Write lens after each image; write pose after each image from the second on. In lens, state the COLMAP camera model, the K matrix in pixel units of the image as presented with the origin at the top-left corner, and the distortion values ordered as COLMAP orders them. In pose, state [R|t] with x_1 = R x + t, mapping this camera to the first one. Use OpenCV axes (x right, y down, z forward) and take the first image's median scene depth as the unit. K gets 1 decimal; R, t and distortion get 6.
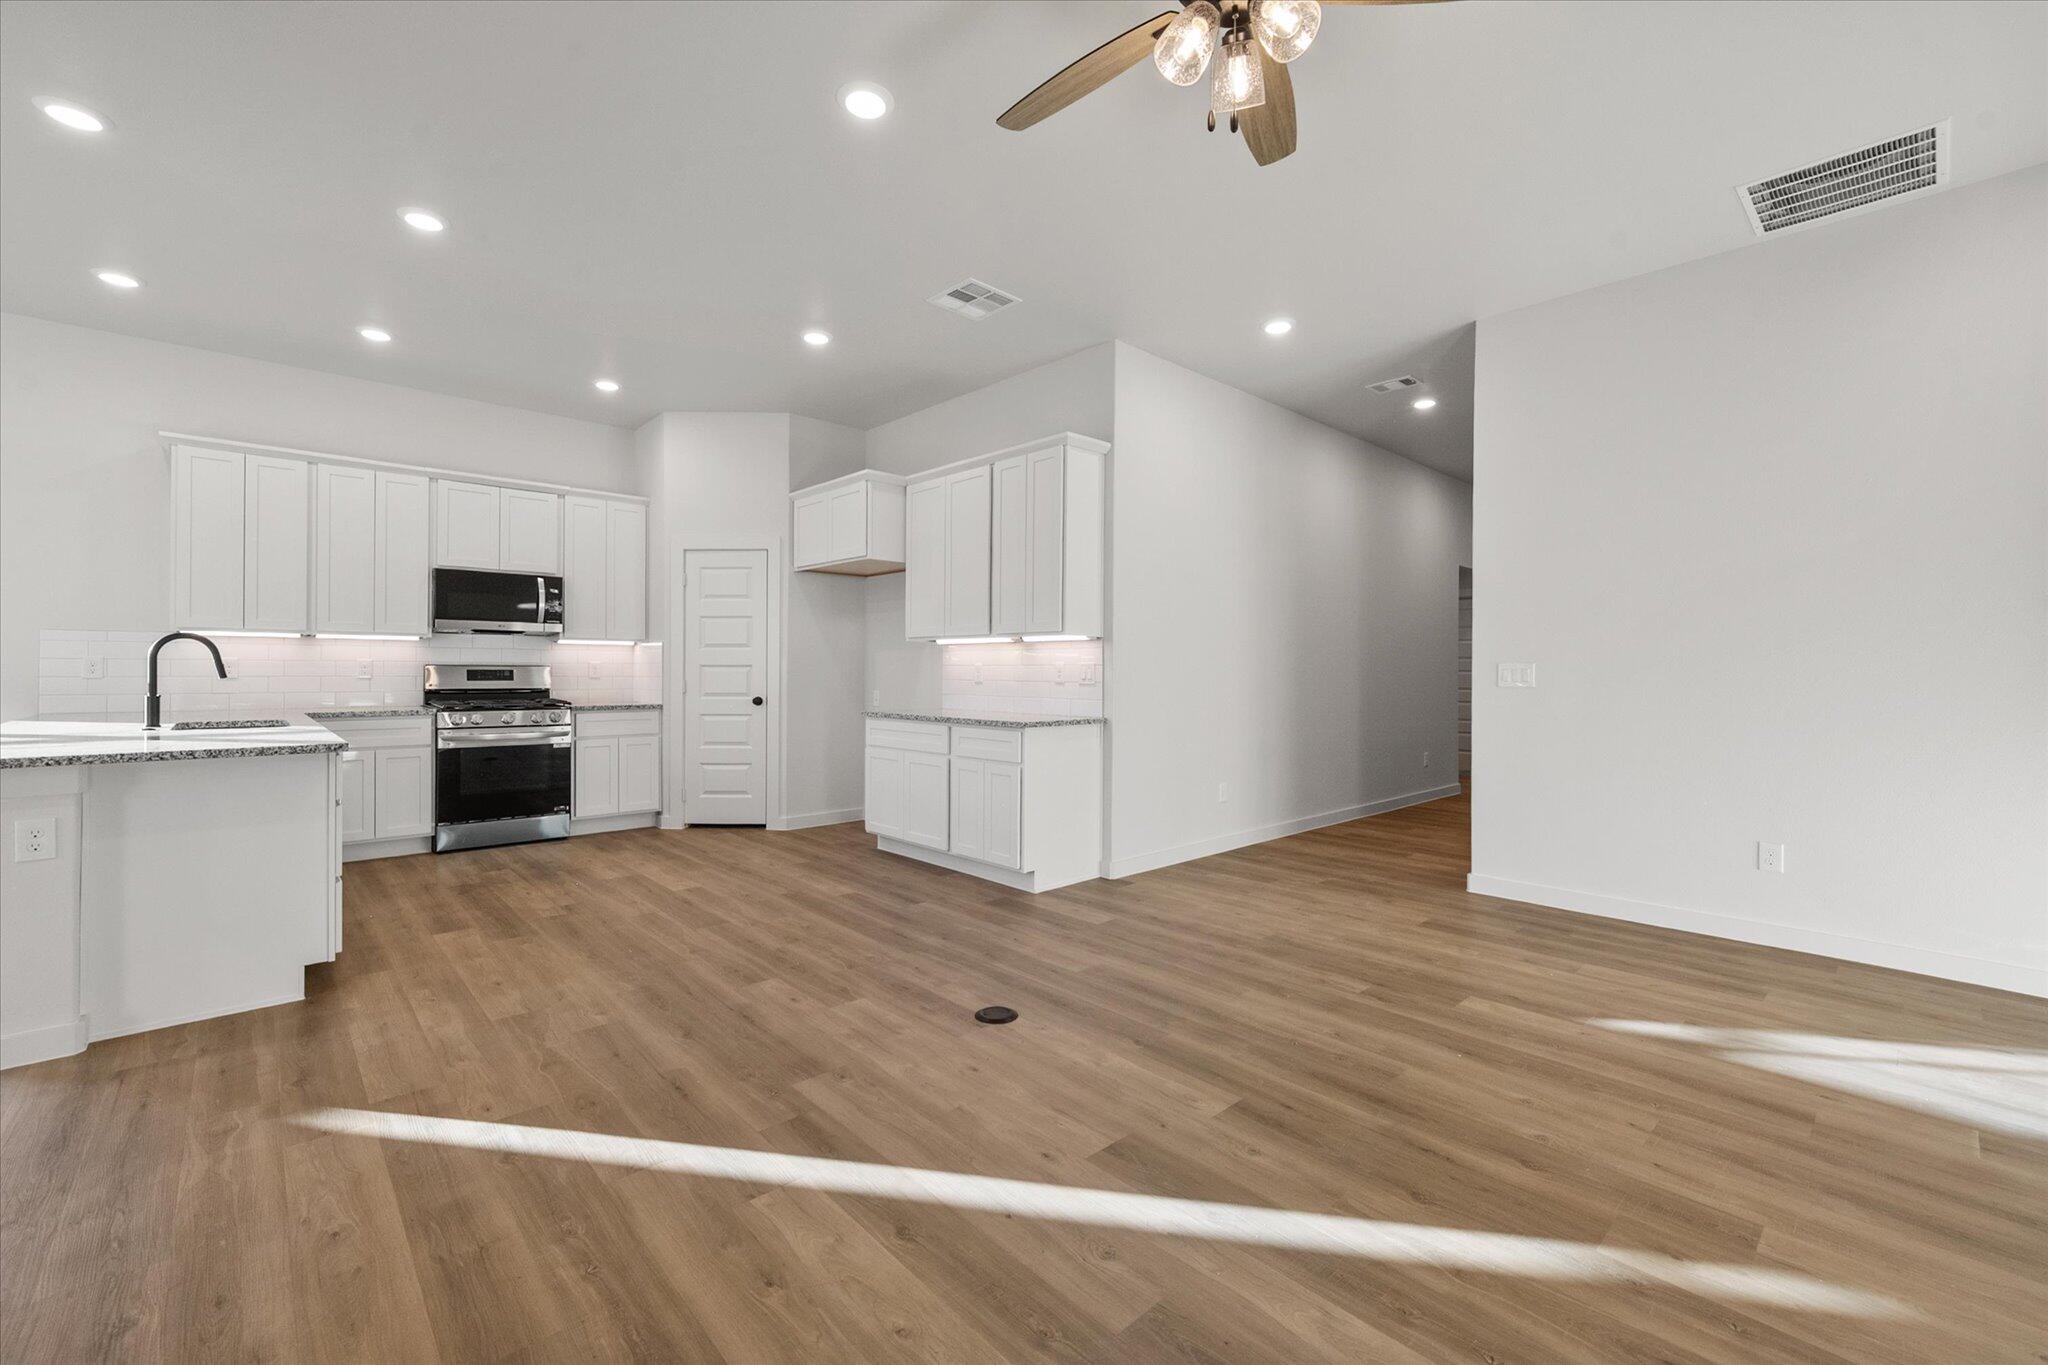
lens RADIAL K [[848.0, 0, 1011.6], [0, 848.0, 687.6], [0, 0, 1]] dist [0.002713, 0.000553]
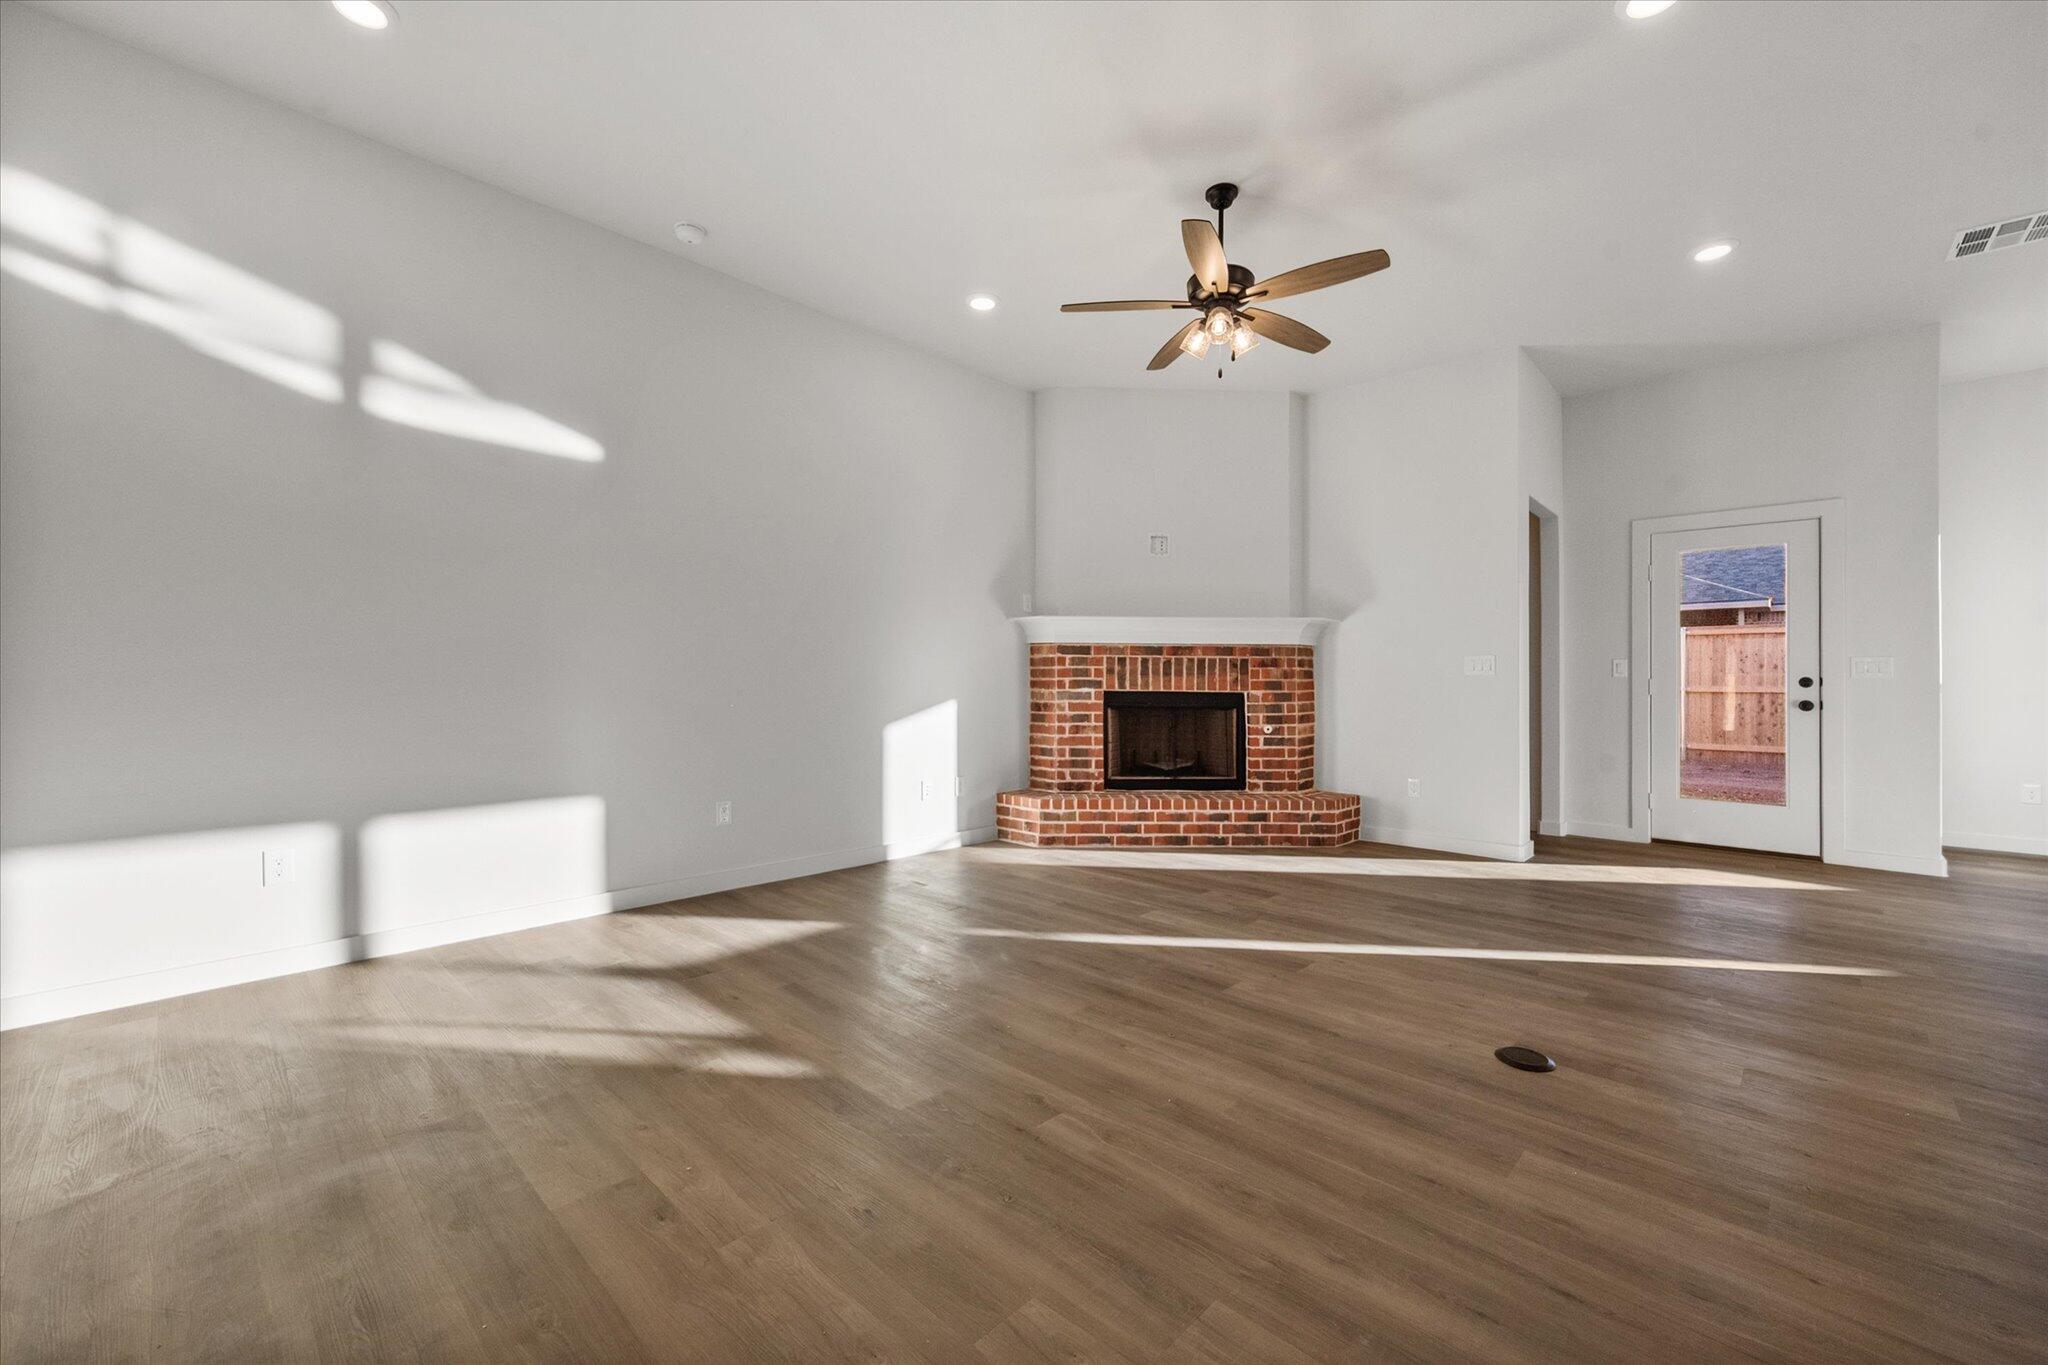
lens RADIAL K [[825.4, 0, 1027.0], [0, 825.4, 675.5], [0, 0, 1]] dist [0.000200, -0.000076]
pose [[-0.996948, -0.014687, -0.076670, 0.458291], [-0.015722, 0.999793, 0.012921, 0.011010], [0.076464, 0.014087, -0.996973, 1.525112]]
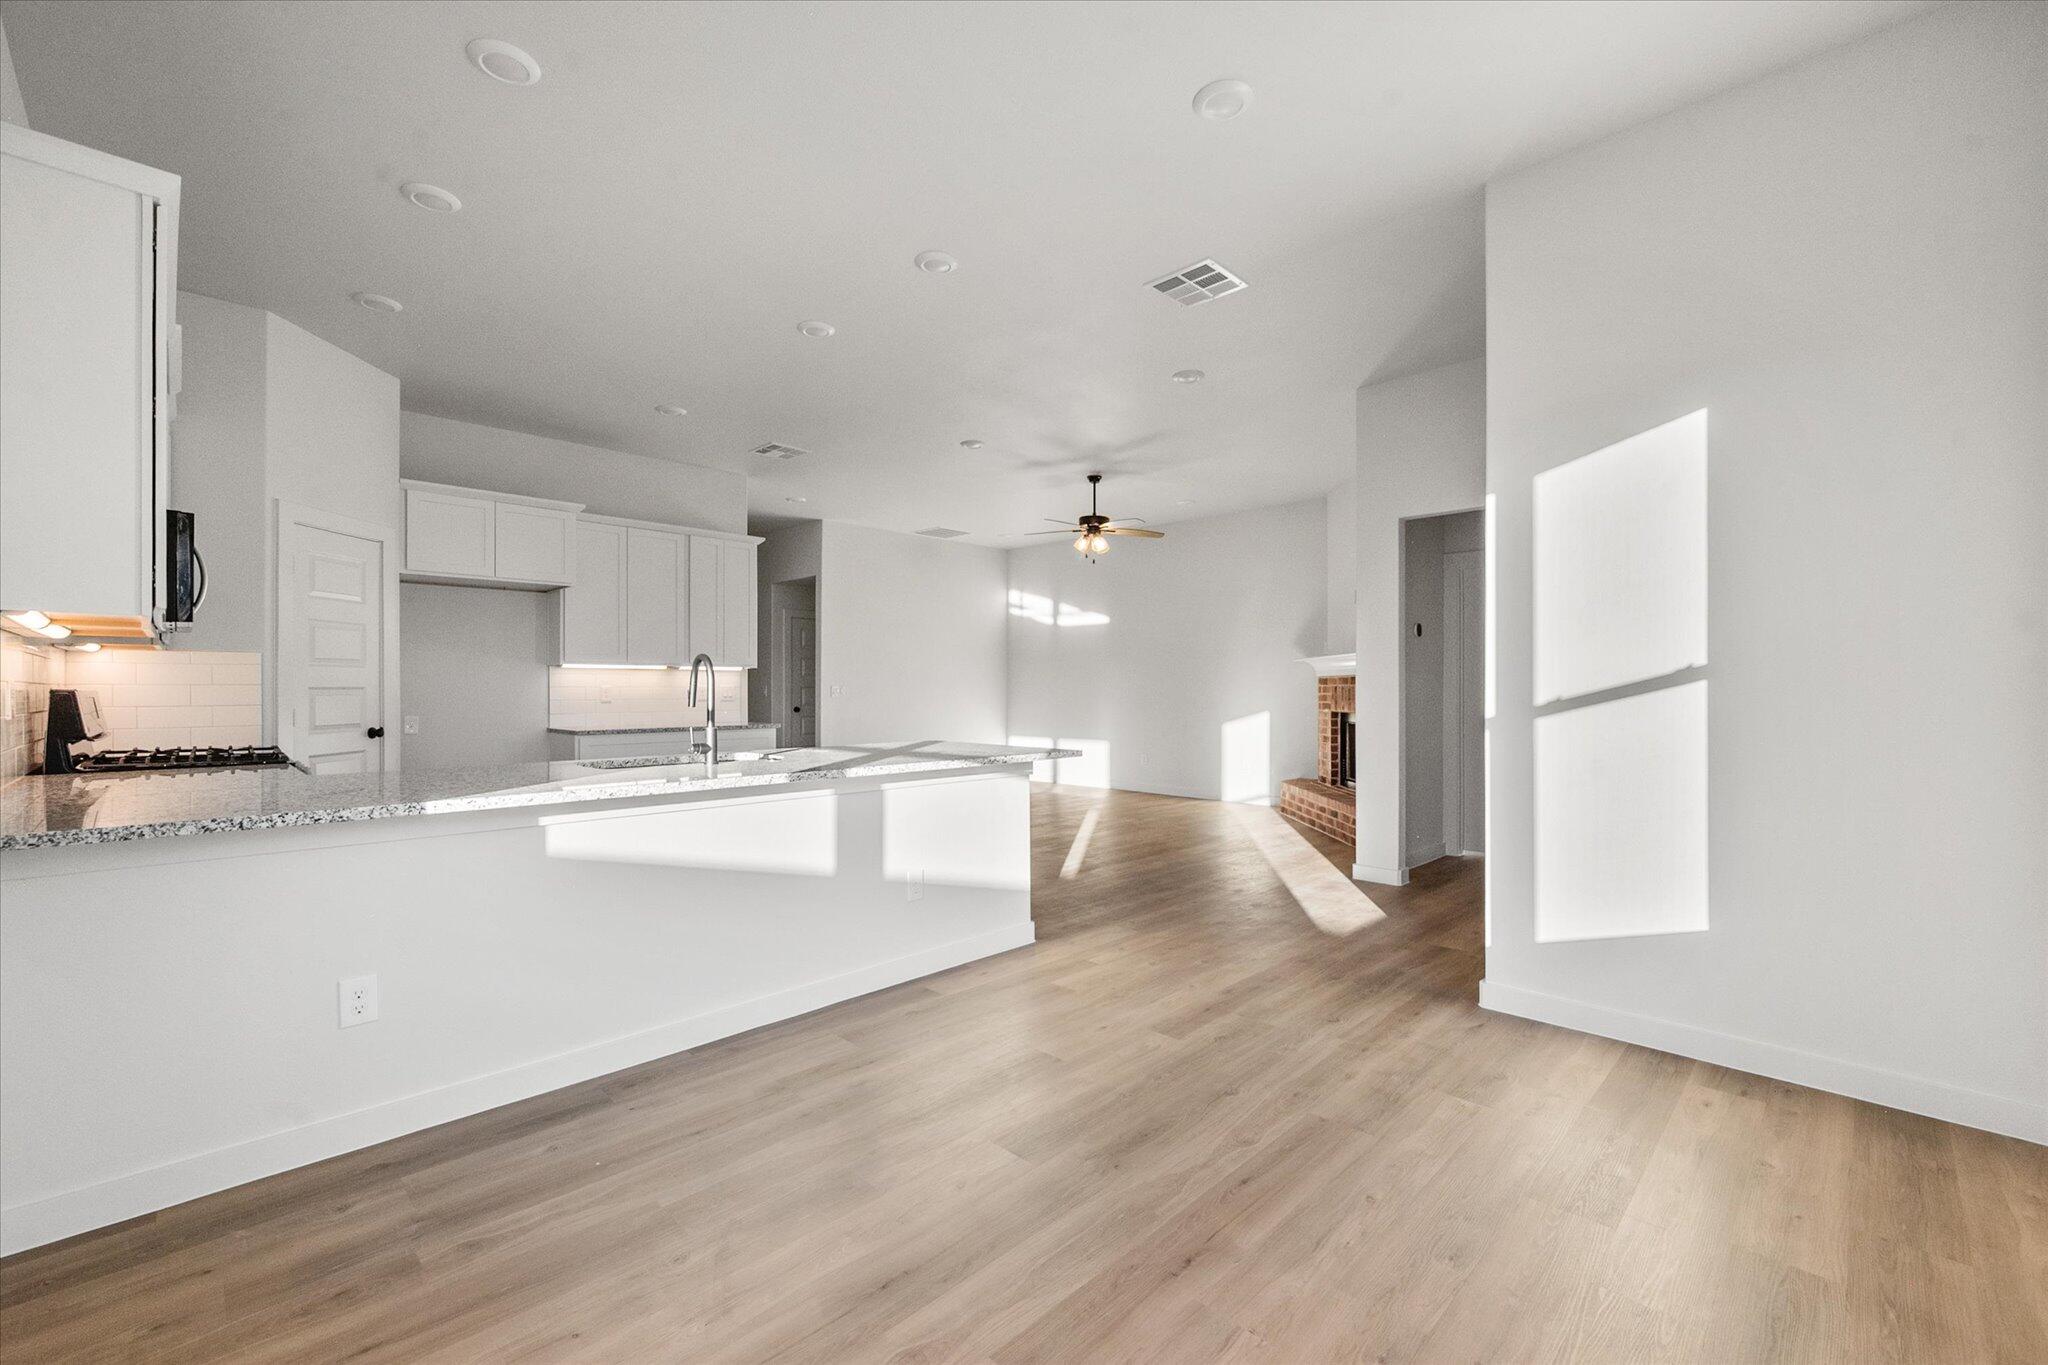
lens RADIAL K [[874.2, 0, 1035.2], [0, 874.2, 694.4], [0, 0, 1]] dist [-0.001276, -0.000205]
pose [[-0.050313, -0.006647, 0.998711, -2.199039], [0.024405, 0.999671, 0.007883, -0.024934], [-0.998435, 0.024771, -0.050135, 0.803343]]
